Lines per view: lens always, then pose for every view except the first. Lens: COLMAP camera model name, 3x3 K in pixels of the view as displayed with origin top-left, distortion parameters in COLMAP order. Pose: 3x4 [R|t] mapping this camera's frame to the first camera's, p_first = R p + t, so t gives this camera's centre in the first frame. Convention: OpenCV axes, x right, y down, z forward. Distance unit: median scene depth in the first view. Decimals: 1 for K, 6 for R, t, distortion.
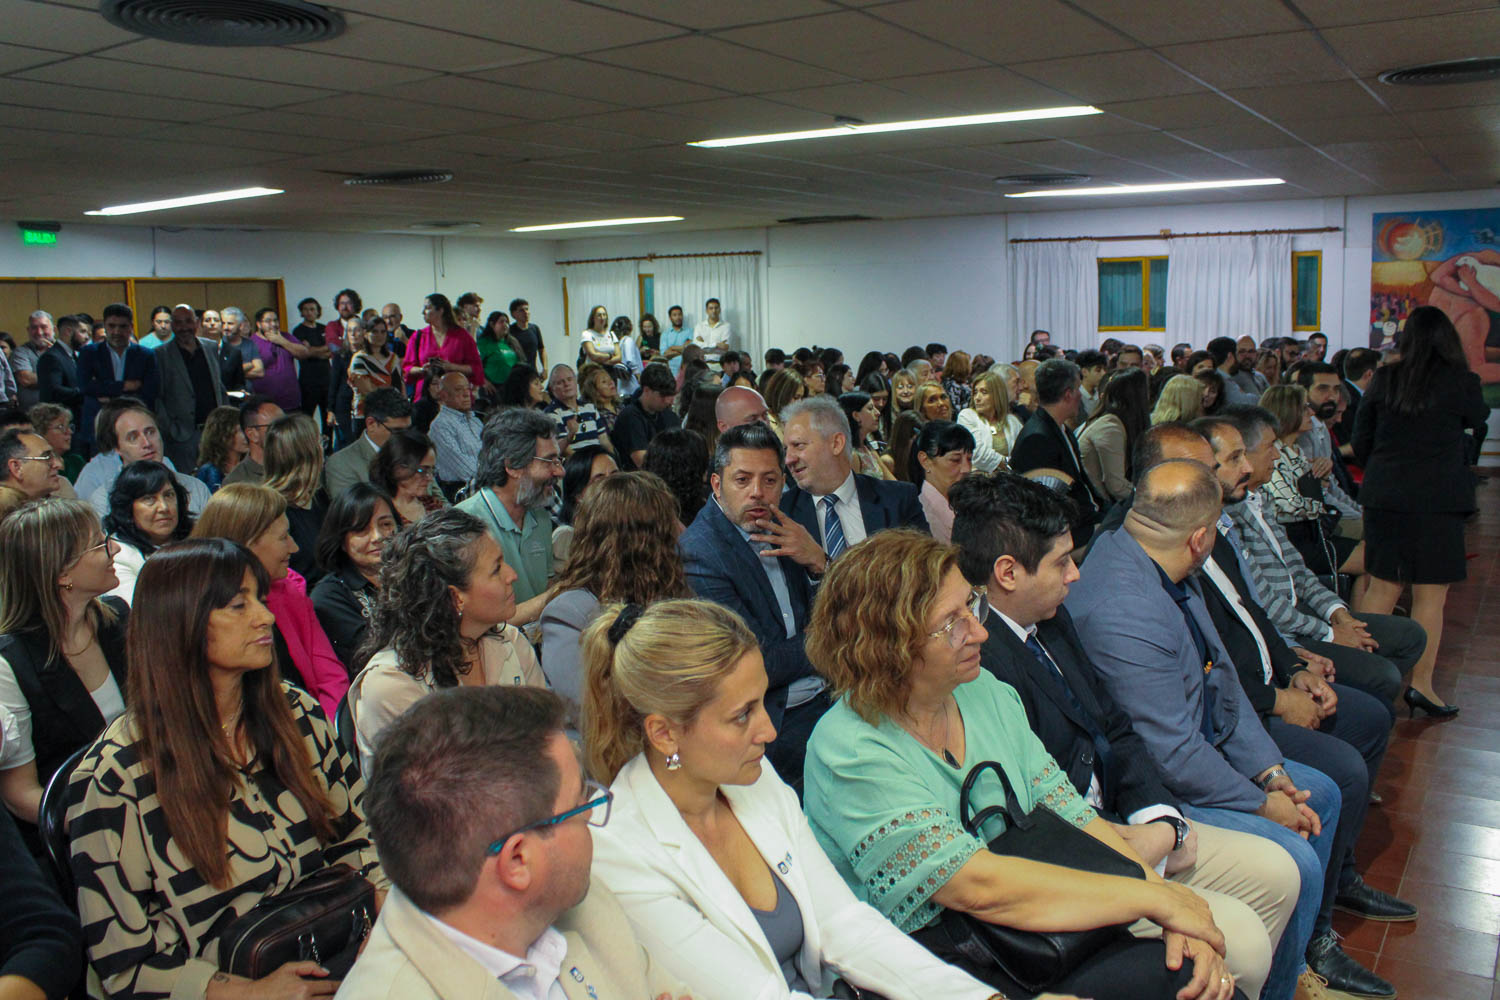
lens RADIAL K [[1333.4, 0, 754.3], [0, 1333.4, 507.8], [0, 0, 1]] dist [-0.109288, 0.107047]
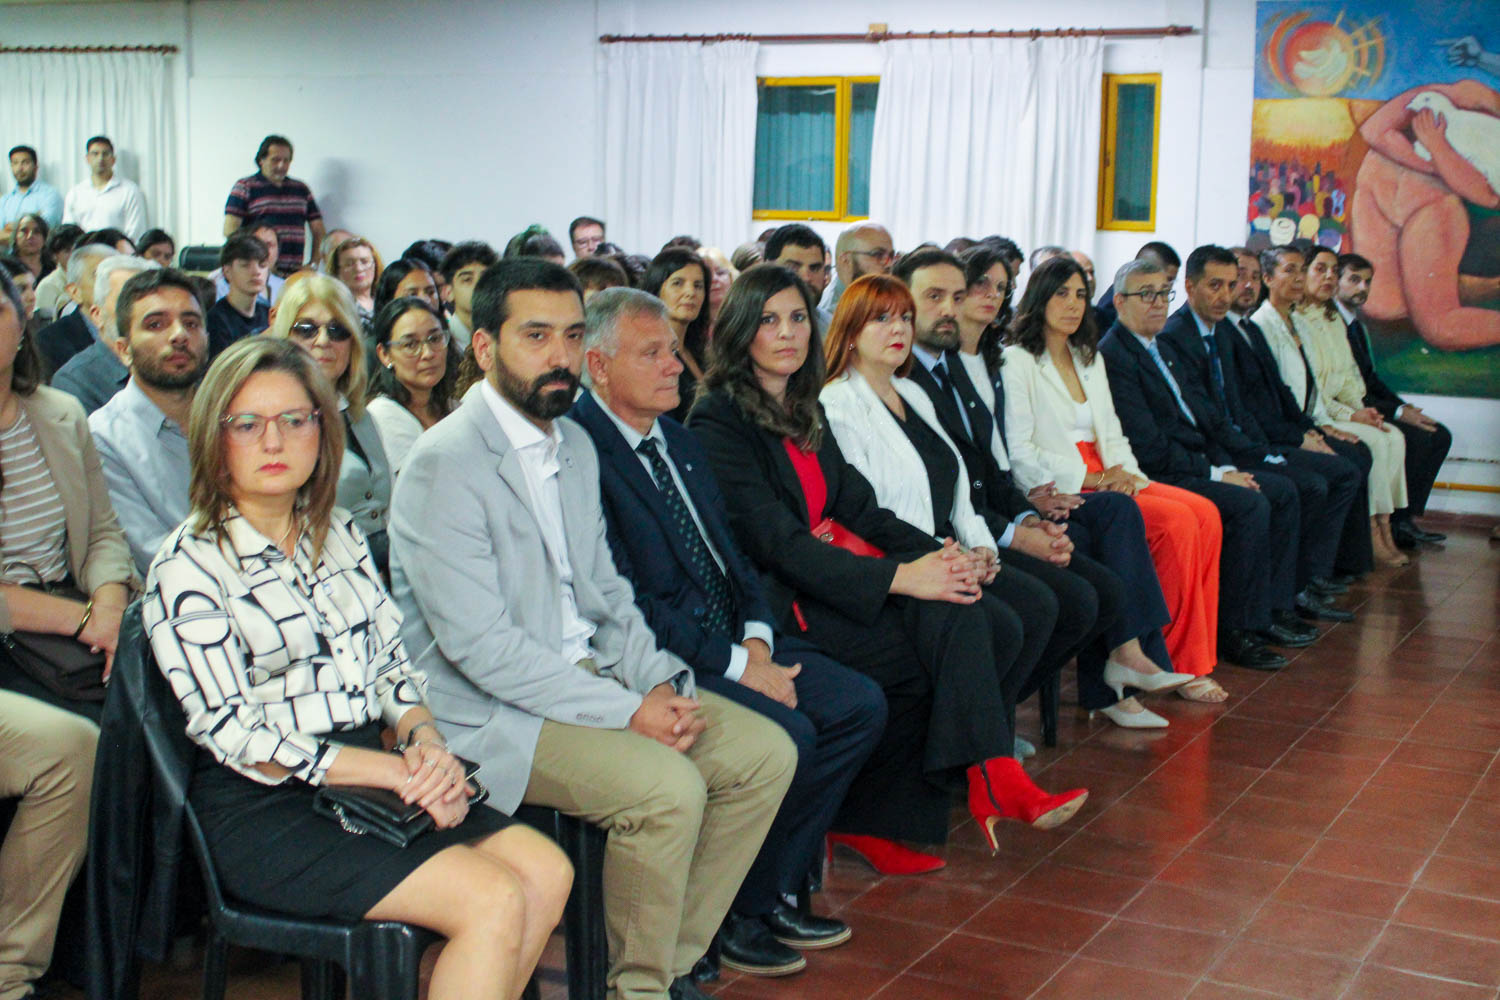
lens RADIAL K [[1984.9, 0, 753.1], [0, 1984.9, 508.7], [0, 0, 1]] dist [-0.027016, 0.000000]
pose [[0.998303, 0.036830, 0.045113, 0.241026], [-0.037248, 0.999270, 0.008449, -0.027843], [-0.044769, -0.010115, 0.998946, 0.232596]]
